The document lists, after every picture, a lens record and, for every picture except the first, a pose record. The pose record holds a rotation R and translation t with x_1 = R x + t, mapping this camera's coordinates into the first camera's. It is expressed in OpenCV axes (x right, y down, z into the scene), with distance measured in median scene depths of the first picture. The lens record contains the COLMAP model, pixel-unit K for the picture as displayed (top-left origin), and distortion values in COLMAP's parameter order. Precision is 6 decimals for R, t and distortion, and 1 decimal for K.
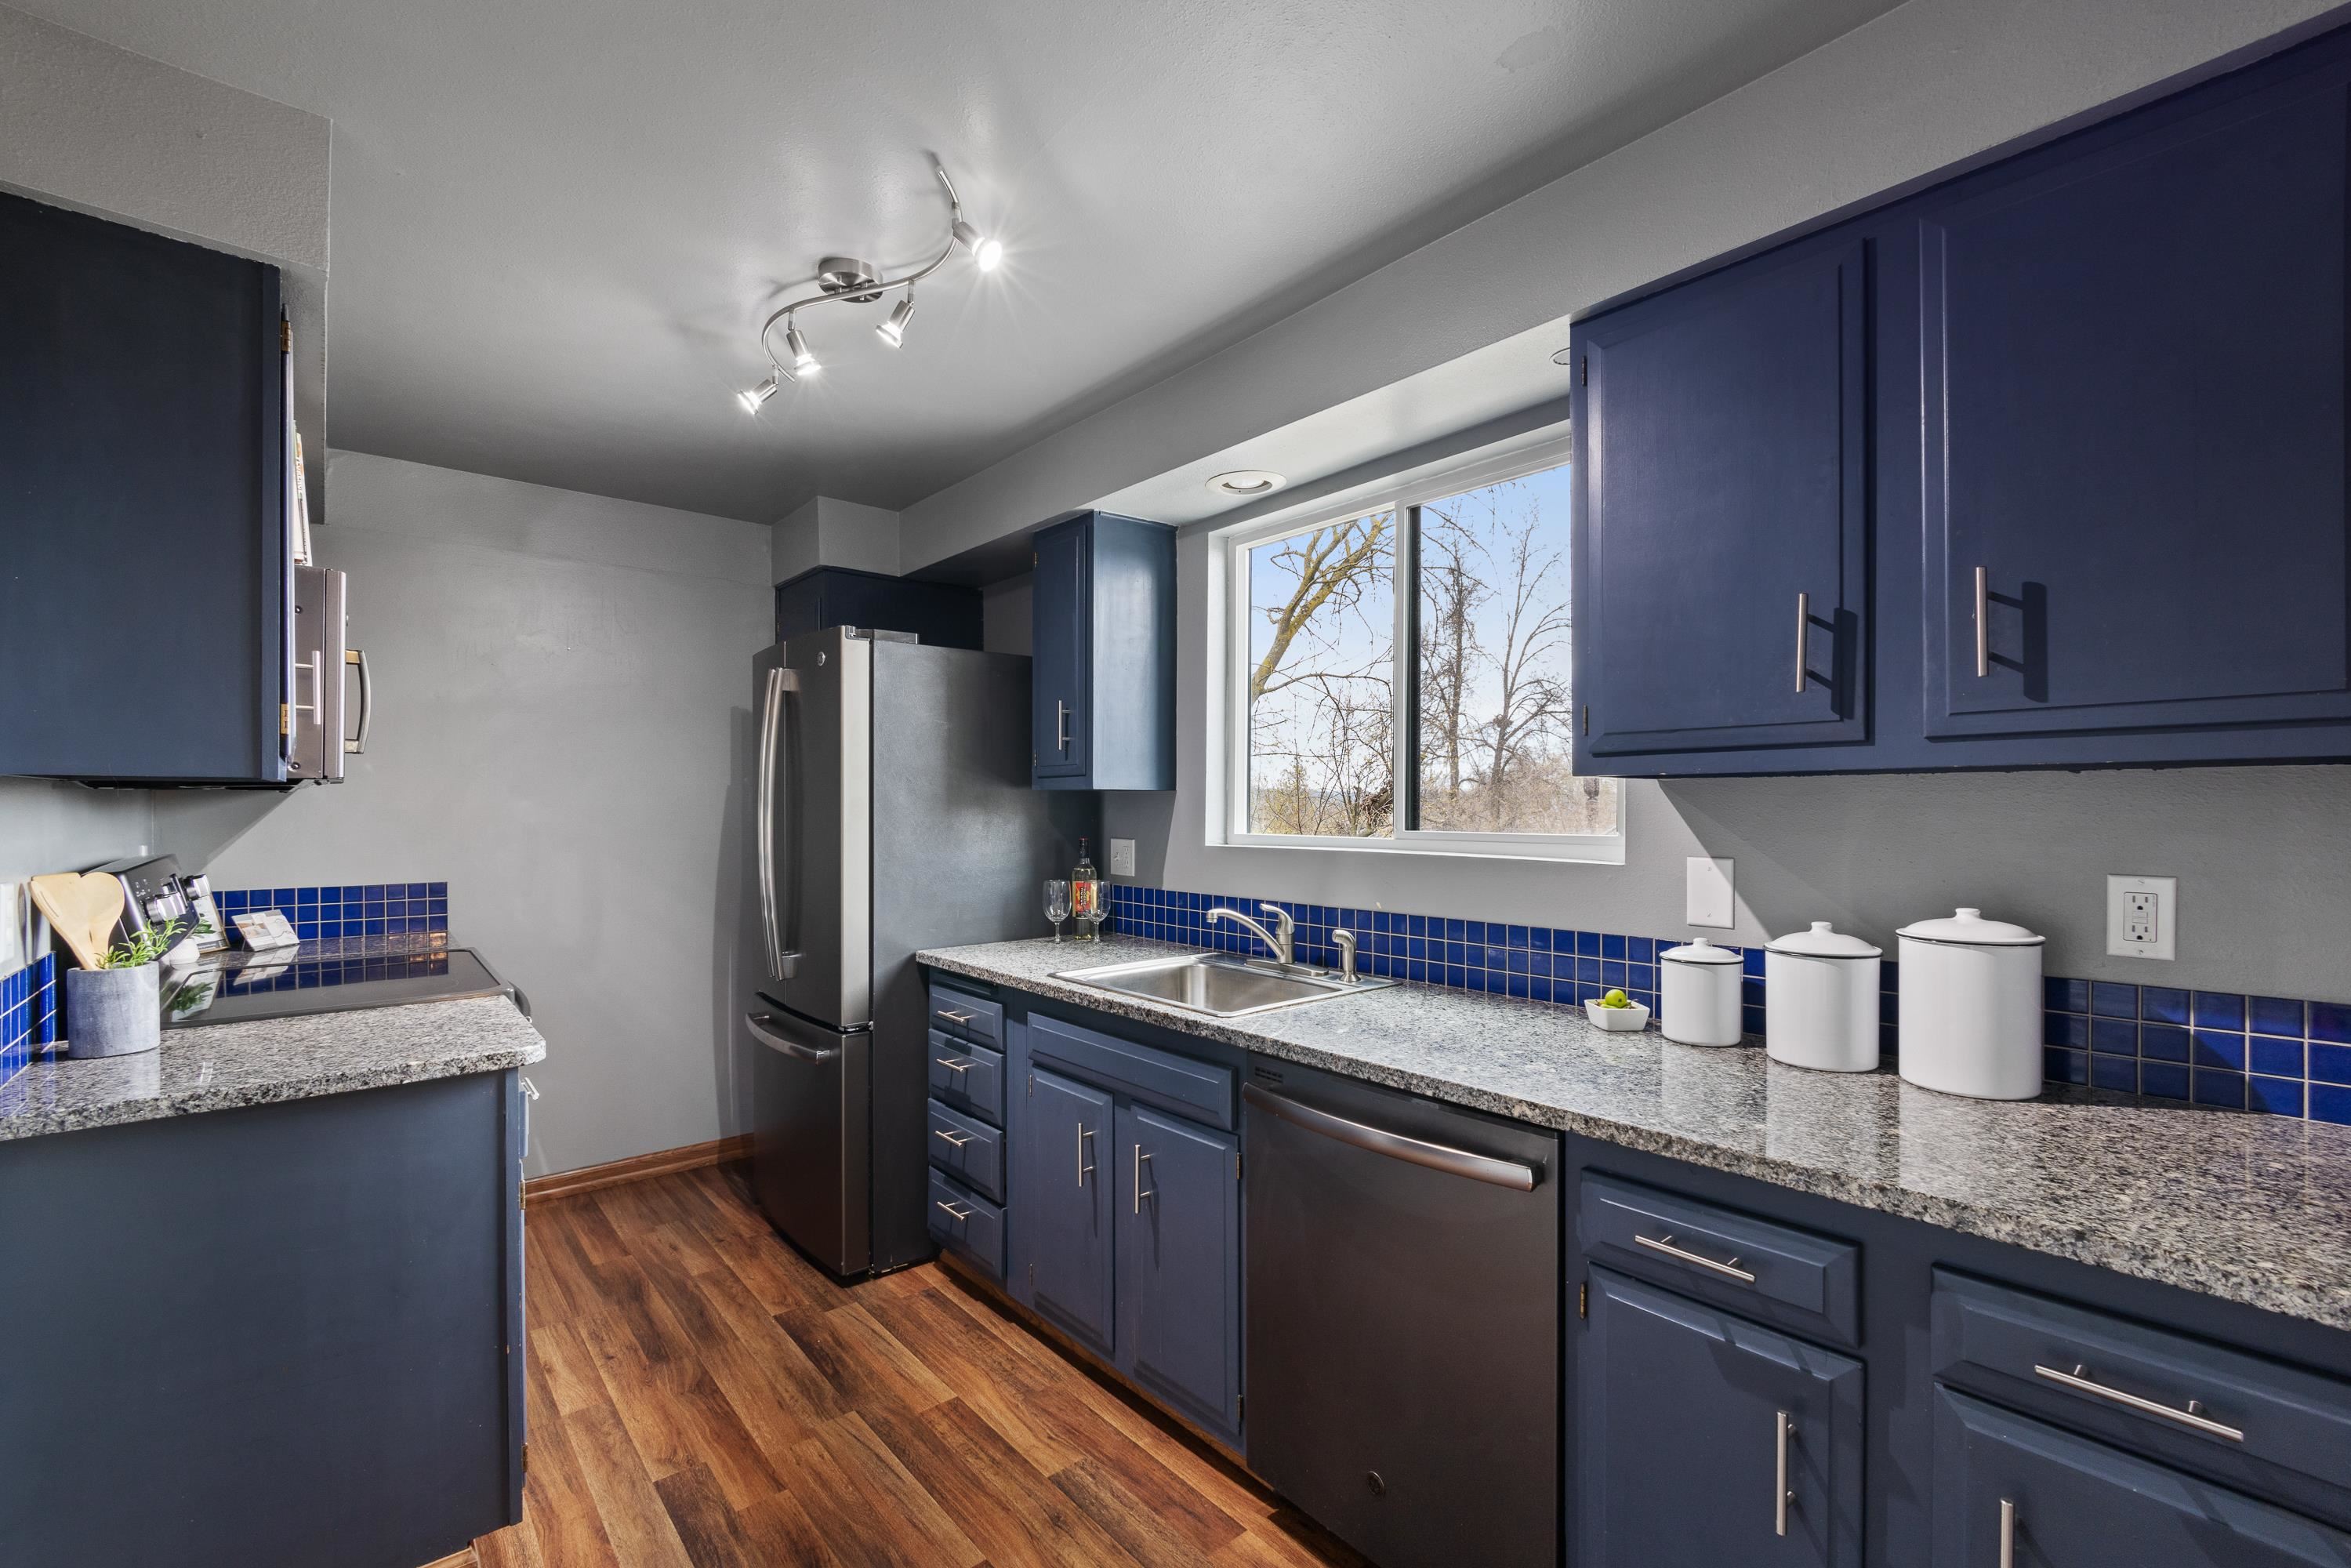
lens RADIAL K [[992.4, 0, 1156.7], [0, 992.4, 804.2], [0, 0, 1]] dist [-0.004229, -0.000679]
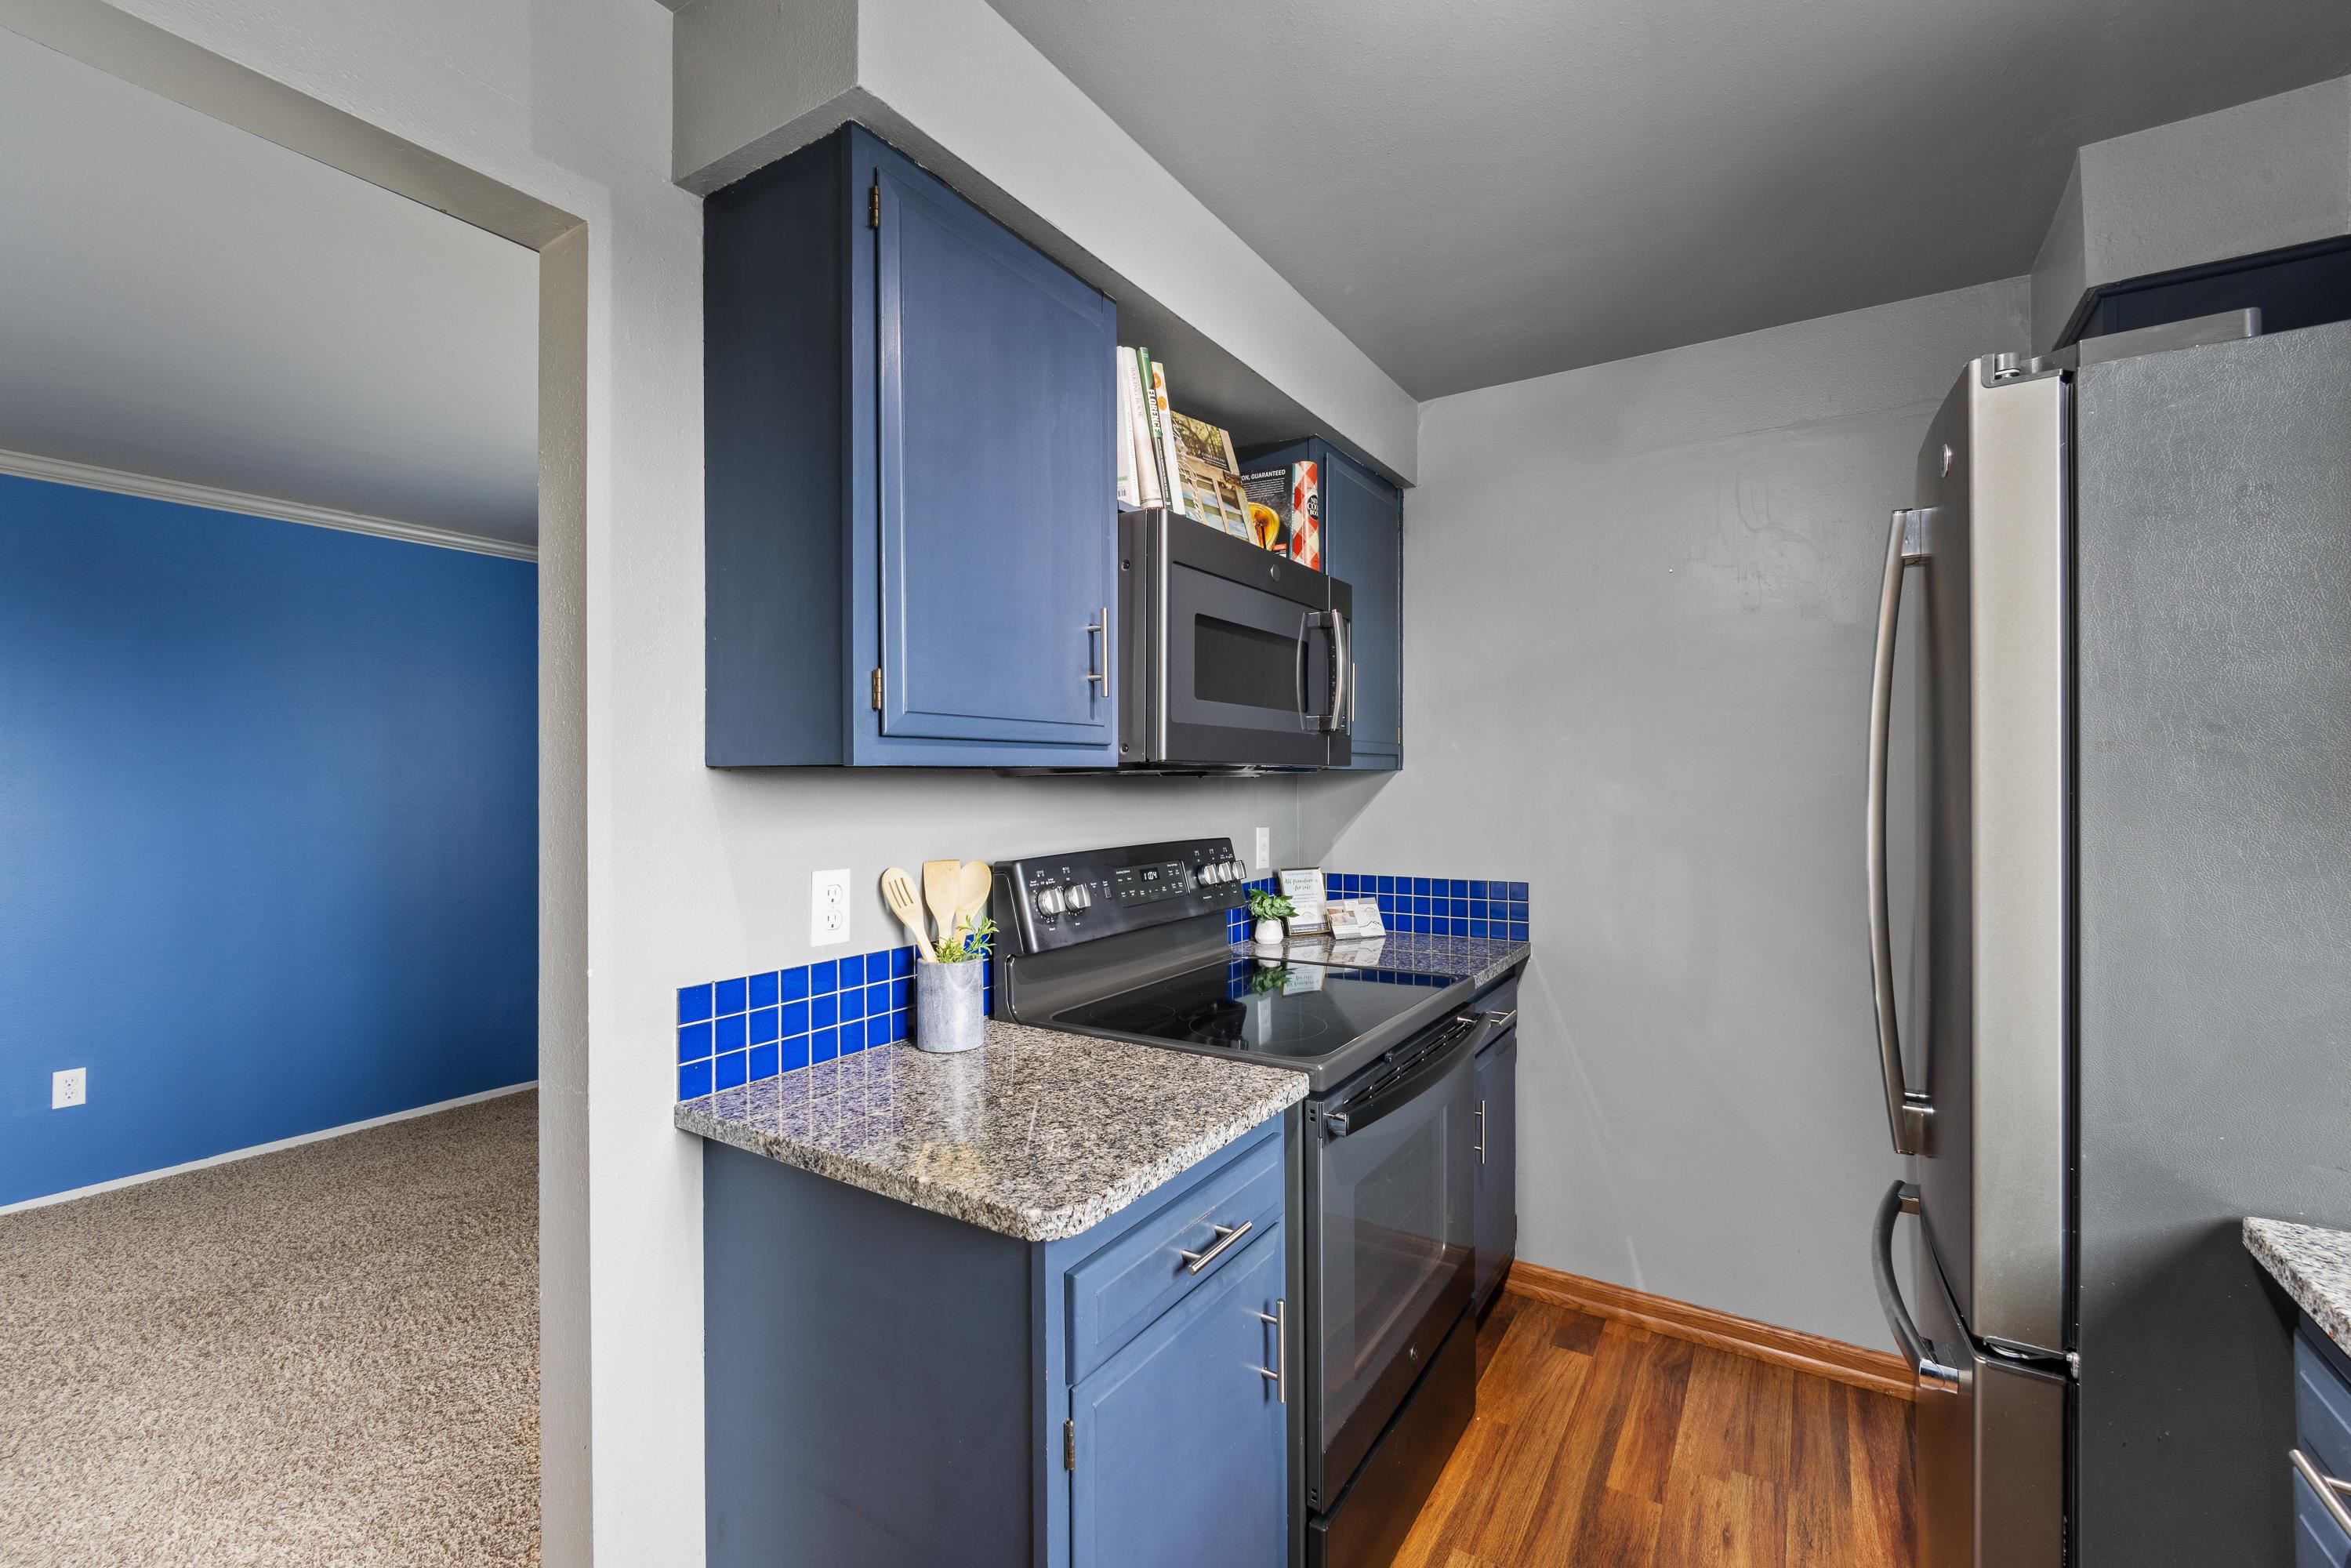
lens RADIAL K [[992.4, 0, 1178.3], [0, 992.4, 787.0], [0, 0, 1]] dist [-0.004229, -0.000679]
pose [[0.307068, 0.001764, -0.951686, -0.026672], [0.004108, 0.999987, 0.003179, -0.005579], [0.951679, -0.004886, 0.307056, 0.532641]]
